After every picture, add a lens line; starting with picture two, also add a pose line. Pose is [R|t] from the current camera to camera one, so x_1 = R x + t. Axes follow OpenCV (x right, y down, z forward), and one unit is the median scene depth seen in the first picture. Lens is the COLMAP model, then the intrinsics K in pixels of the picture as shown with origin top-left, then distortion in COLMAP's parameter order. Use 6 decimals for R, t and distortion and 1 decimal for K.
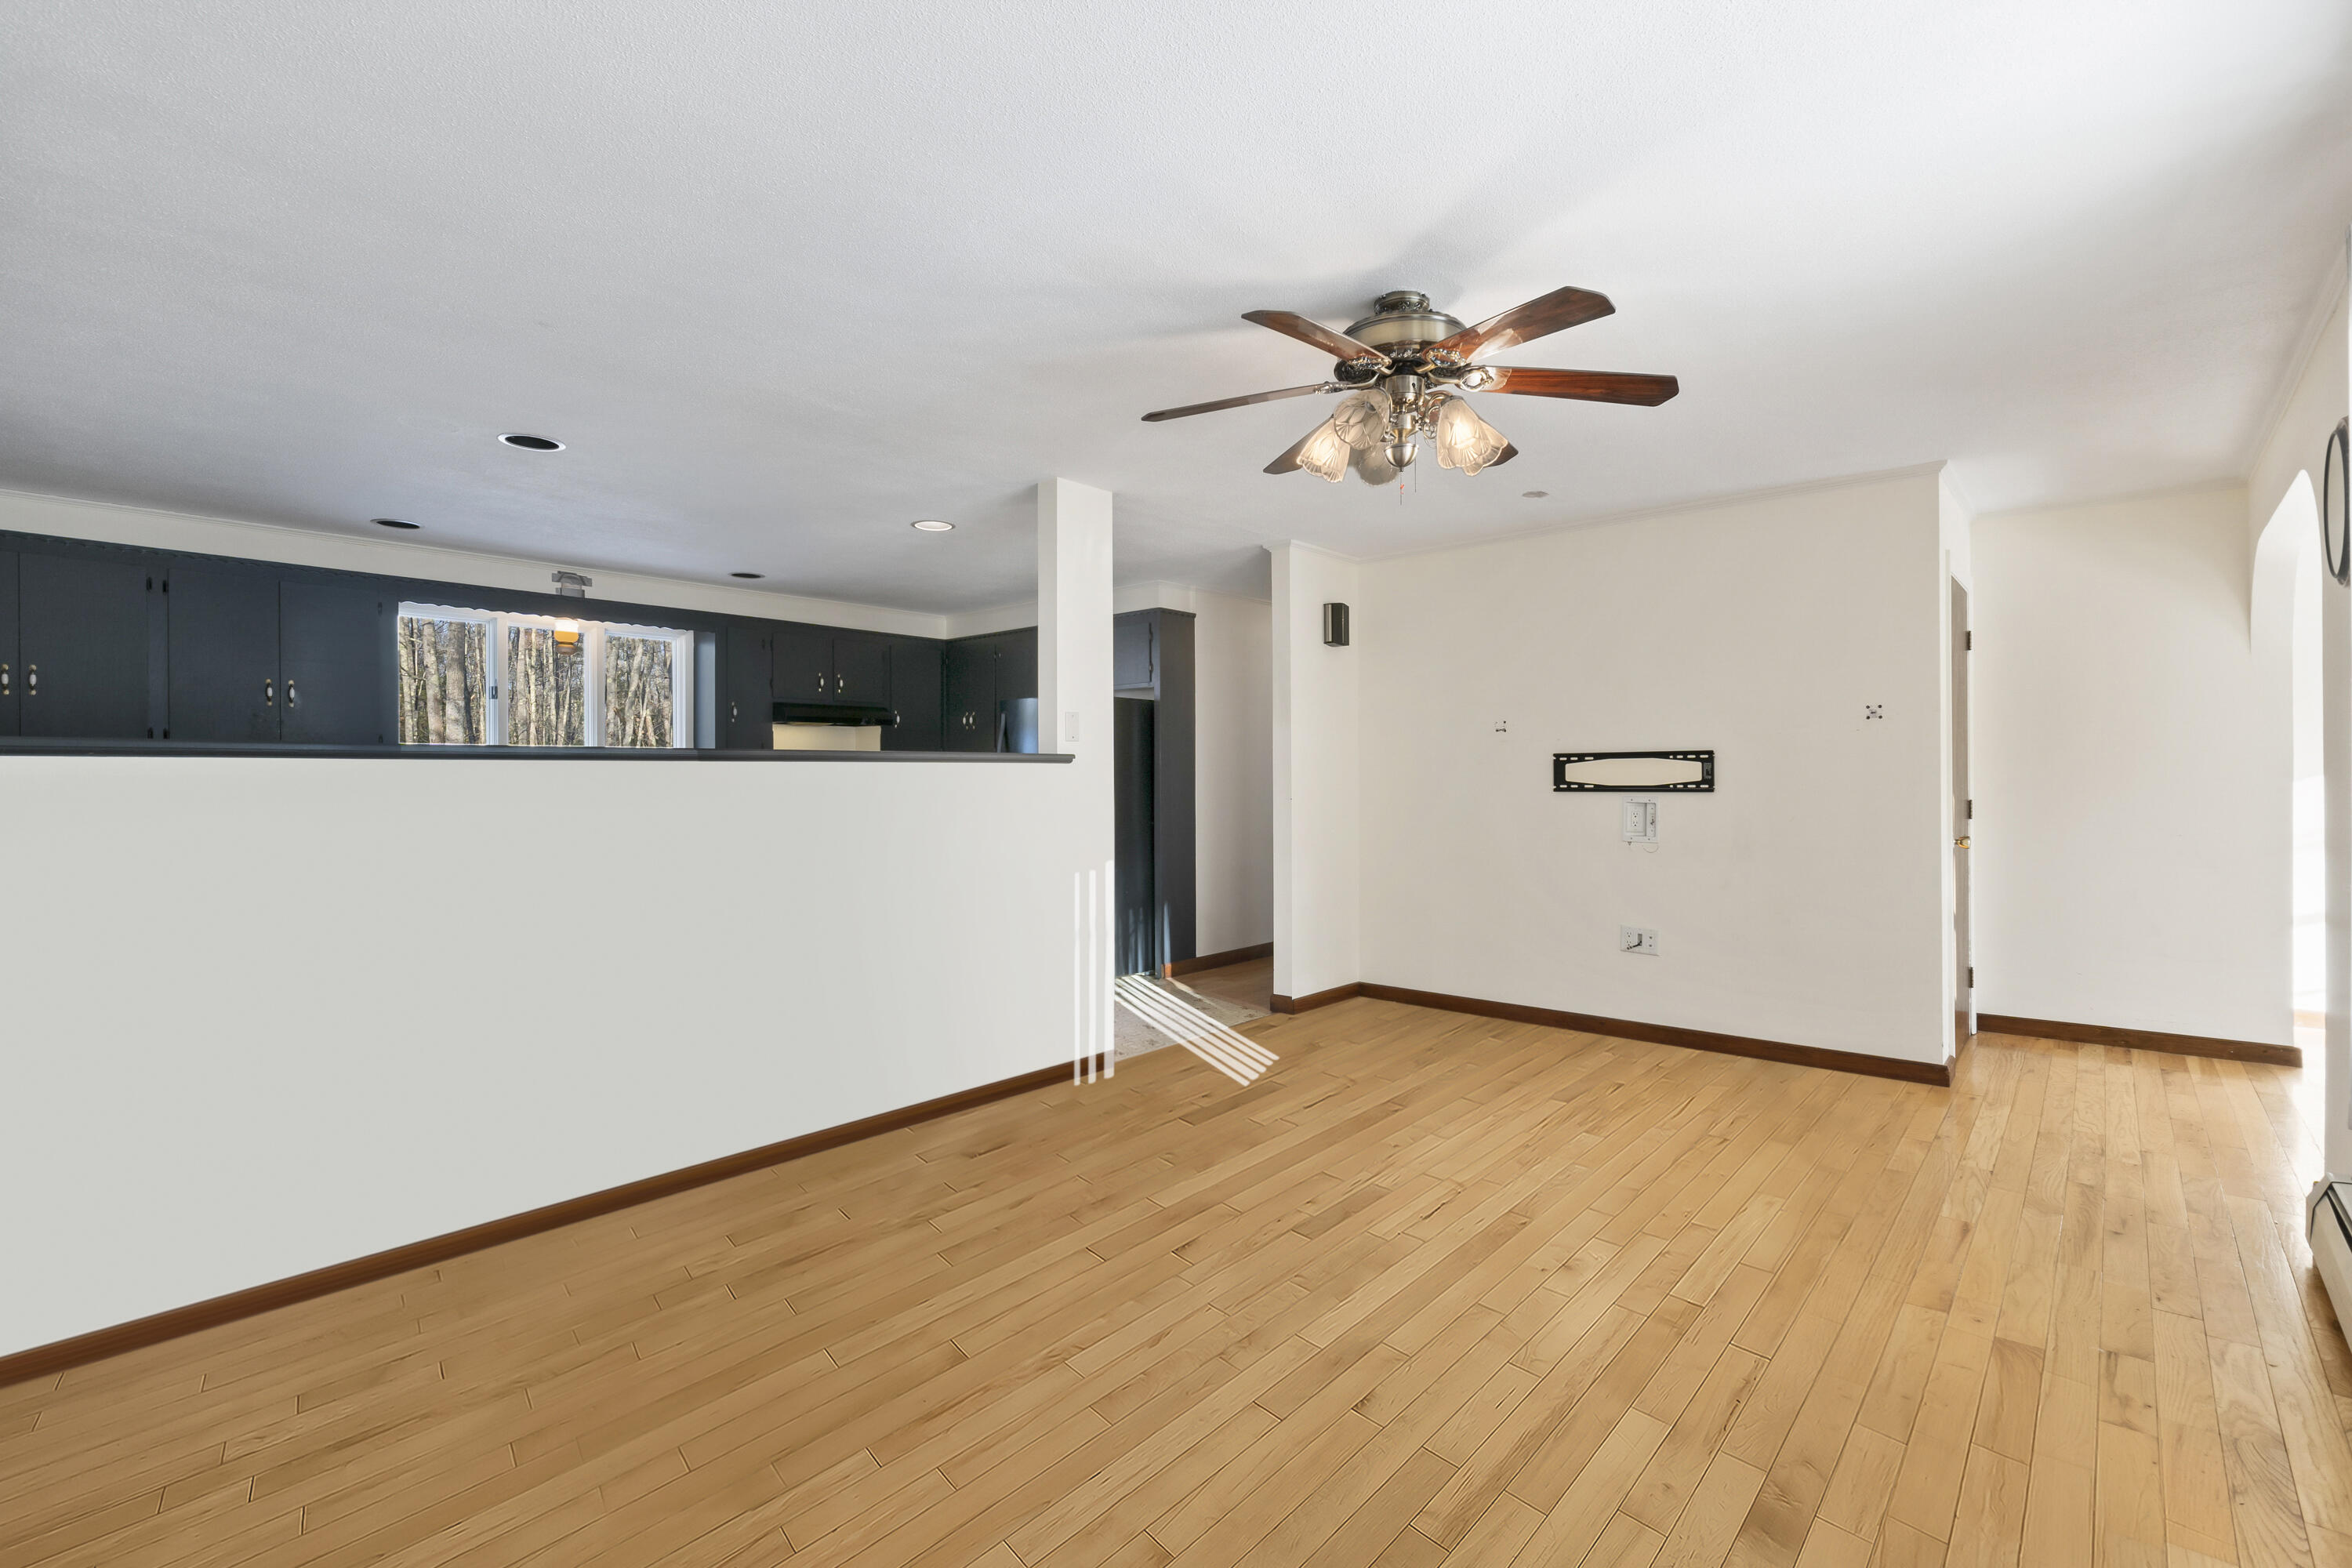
lens RADIAL K [[1069.1, 0, 1179.2], [0, 1069.1, 791.5], [0, 0, 1]] dist [-0.002586, -0.000335]
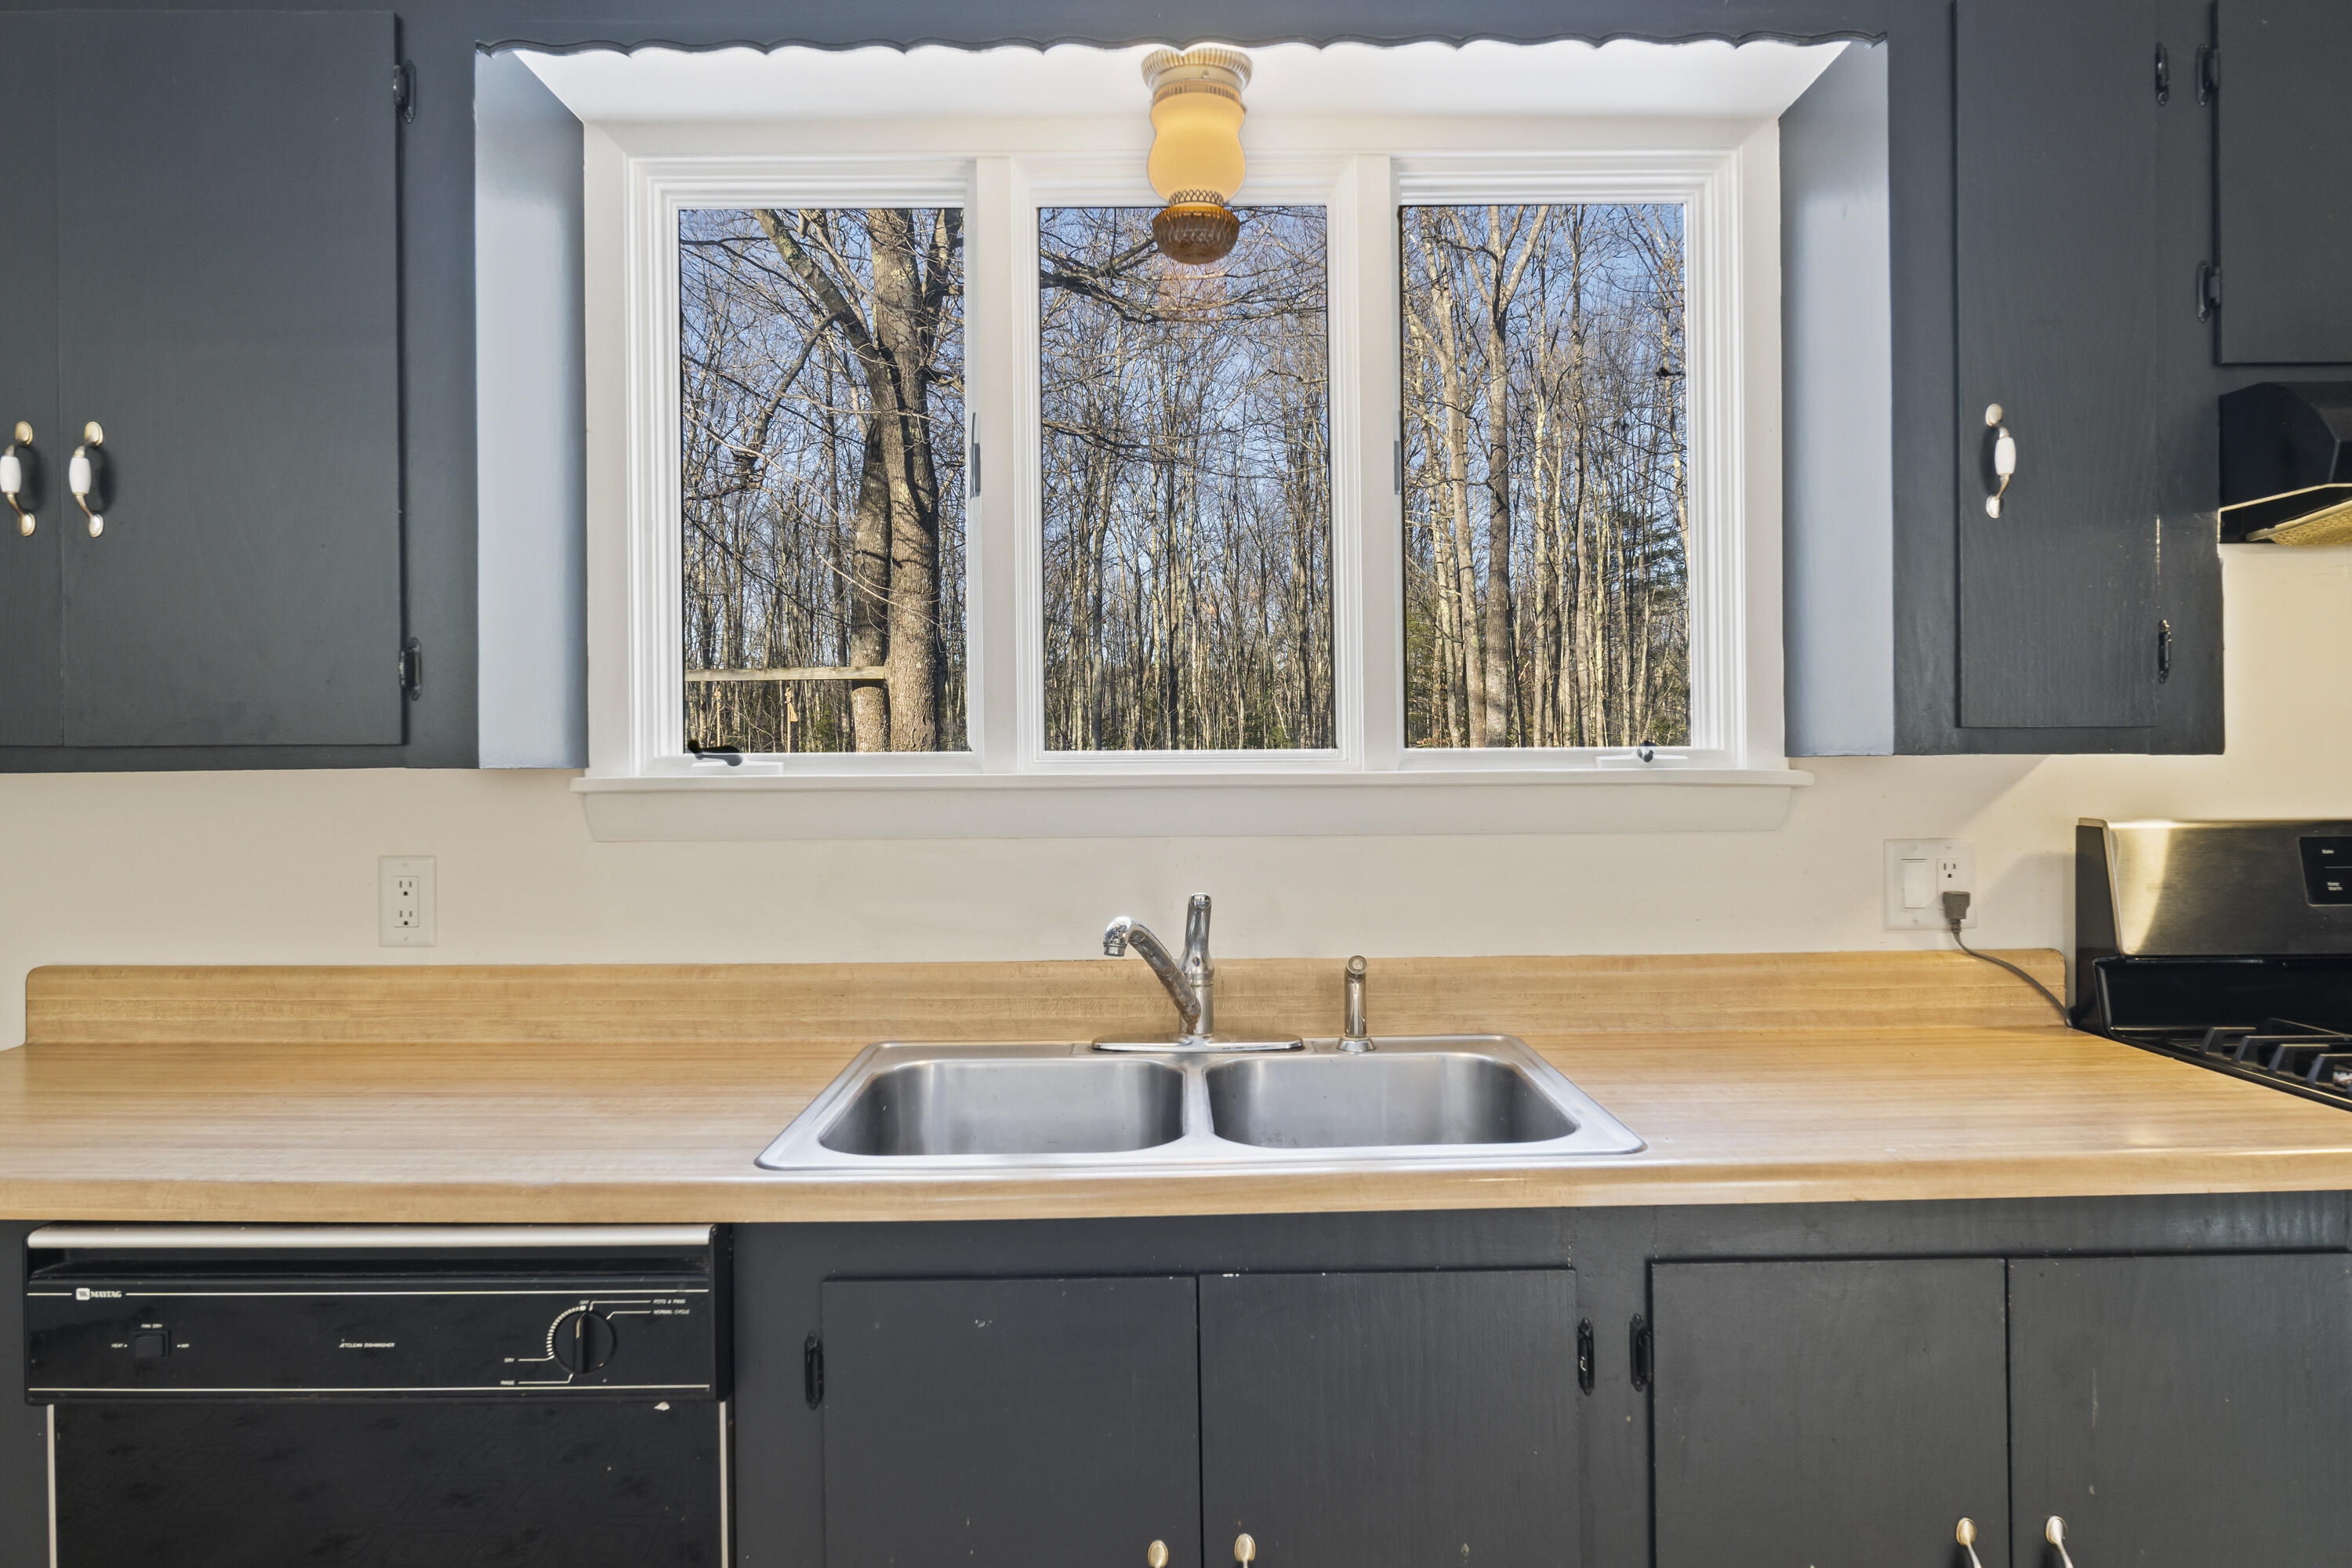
lens RADIAL K [[1477.2, 0, 1176.0], [0, 1477.2, 784.0], [0, 0, 1]] dist [0.000280, 0.000094]
pose [[0.659335, 0.007822, -0.751808, -0.359138], [-0.013346, 0.999910, -0.001302, -0.019155], [0.751730, 0.010892, 0.659381, 0.822192]]
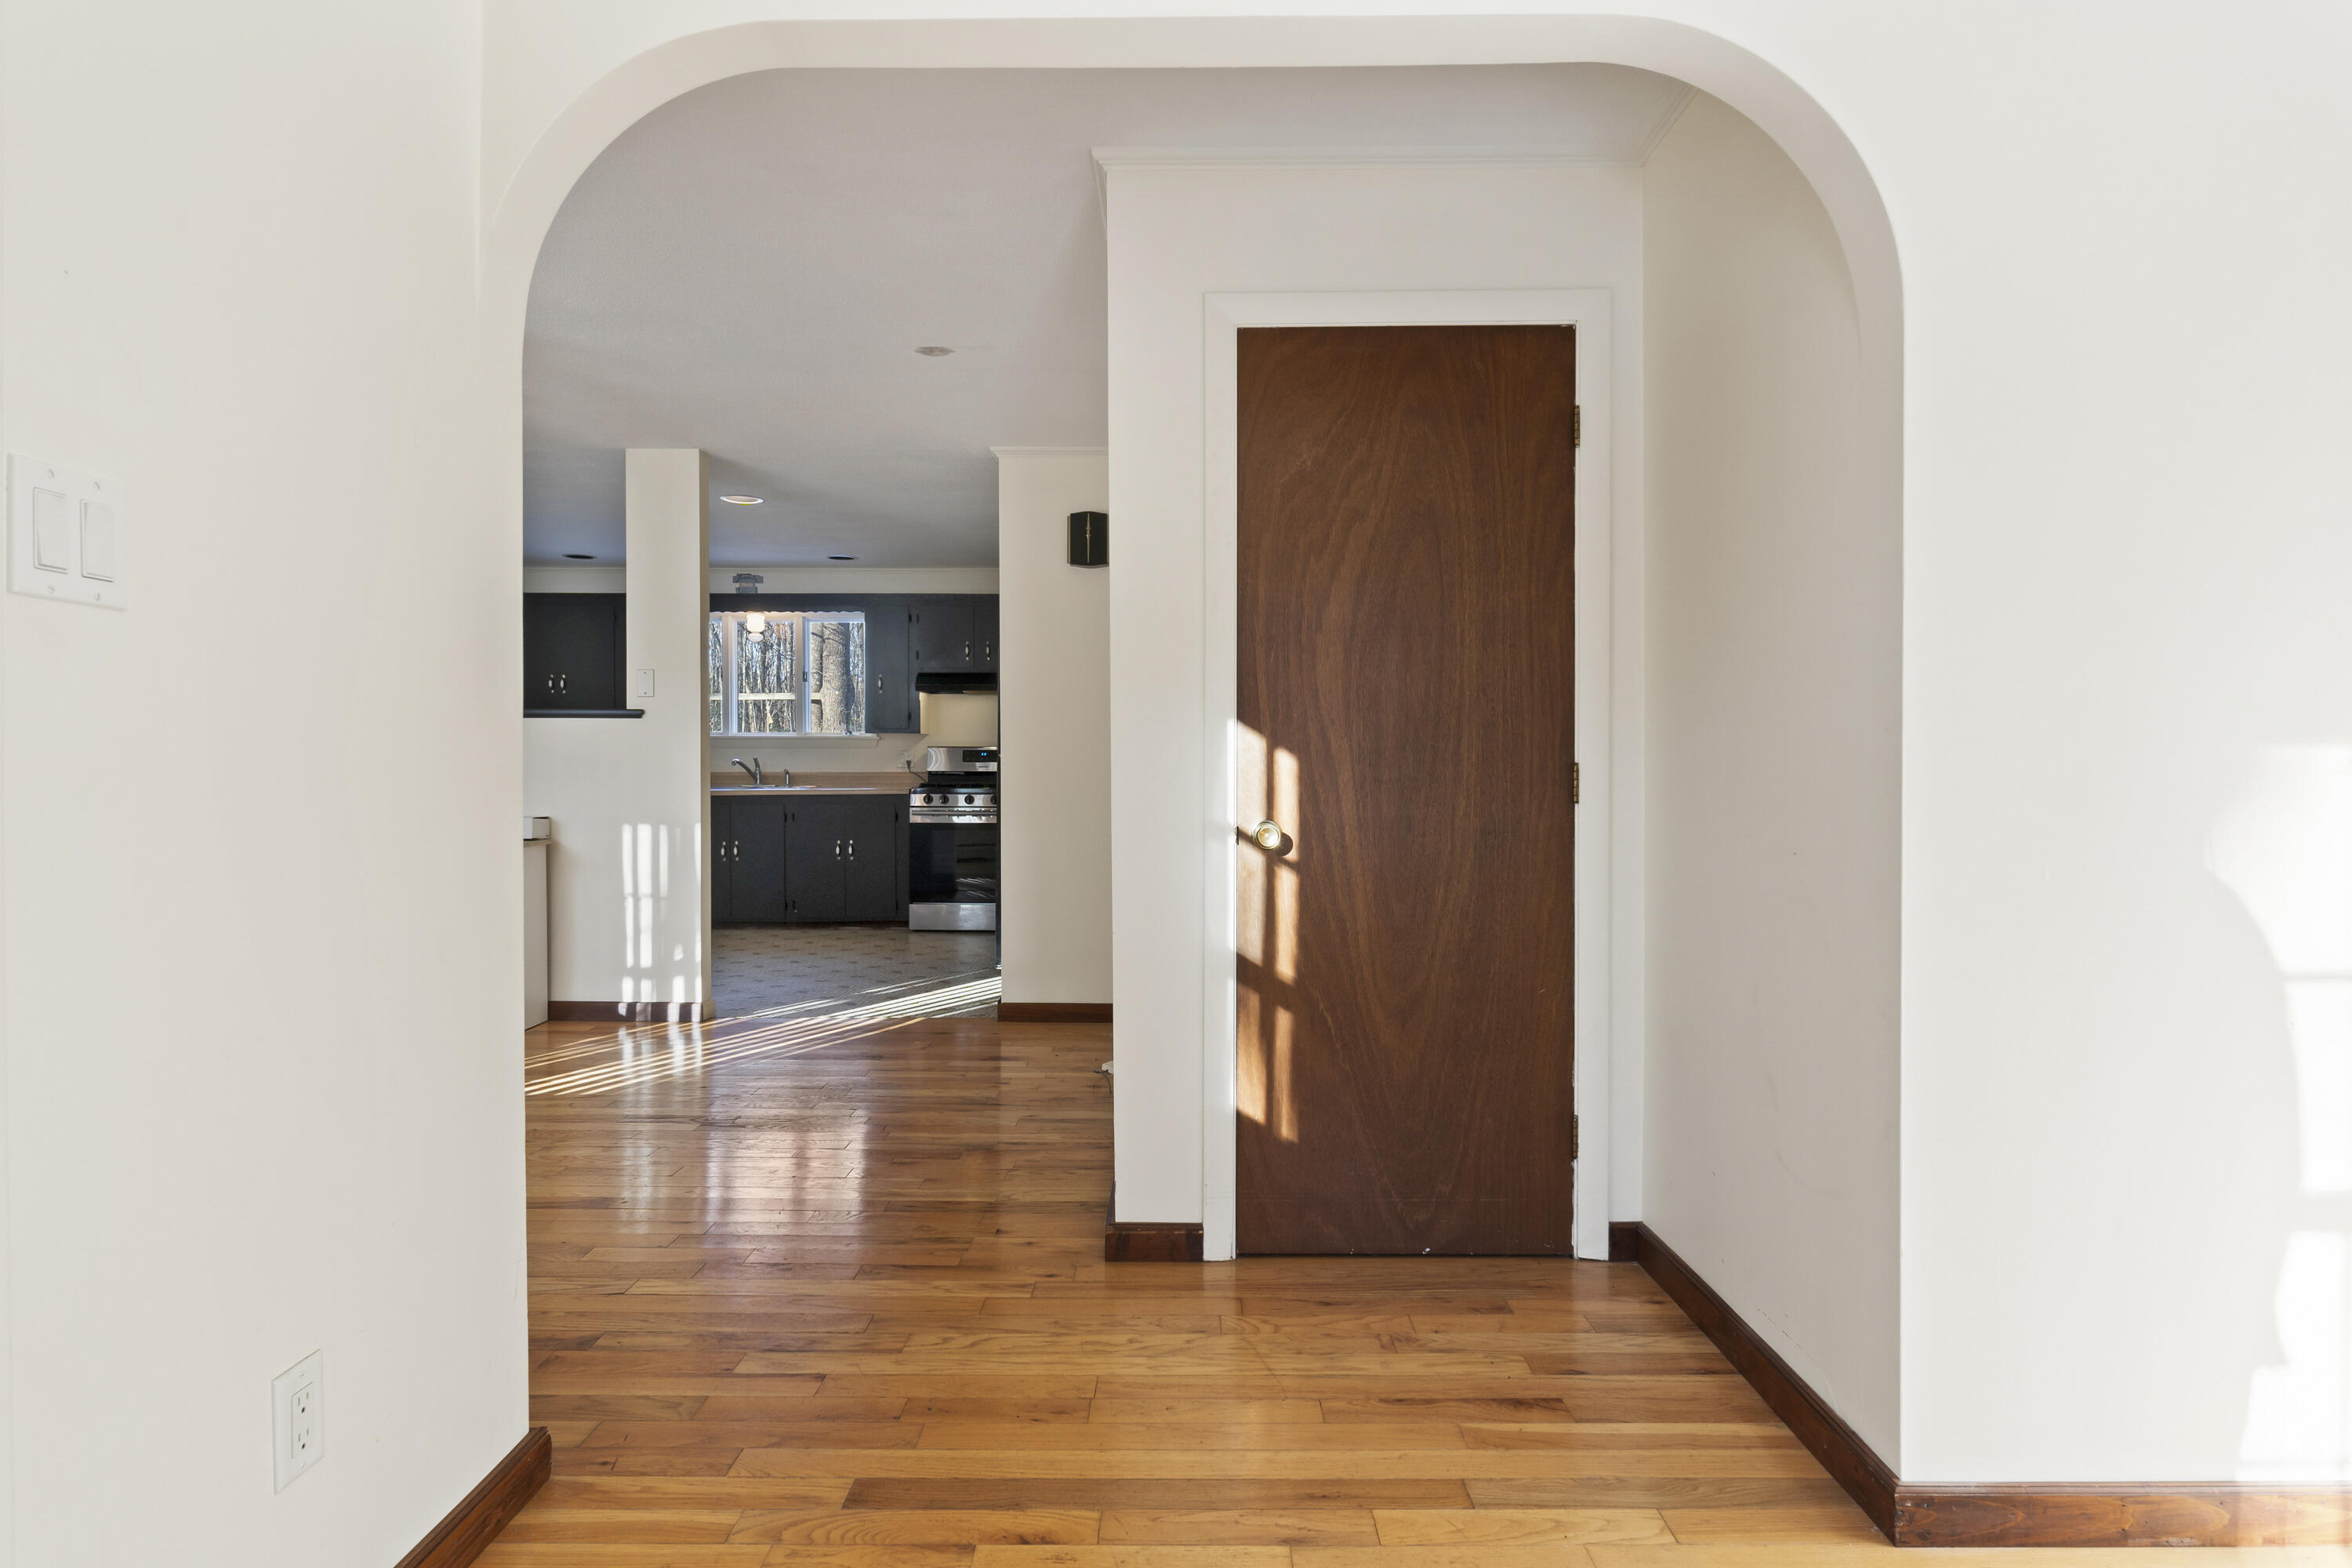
lens RADIAL K [[1326.4, 0, 1176.0], [0, 1326.4, 784.0], [0, 0, 1]] dist [-0.000405, -0.000137]
pose [[0.643656, 0.018714, -0.765086, 0.906920], [-0.022637, 0.999729, 0.005409, 0.014462], [0.764980, 0.013838, 0.643905, 0.409716]]
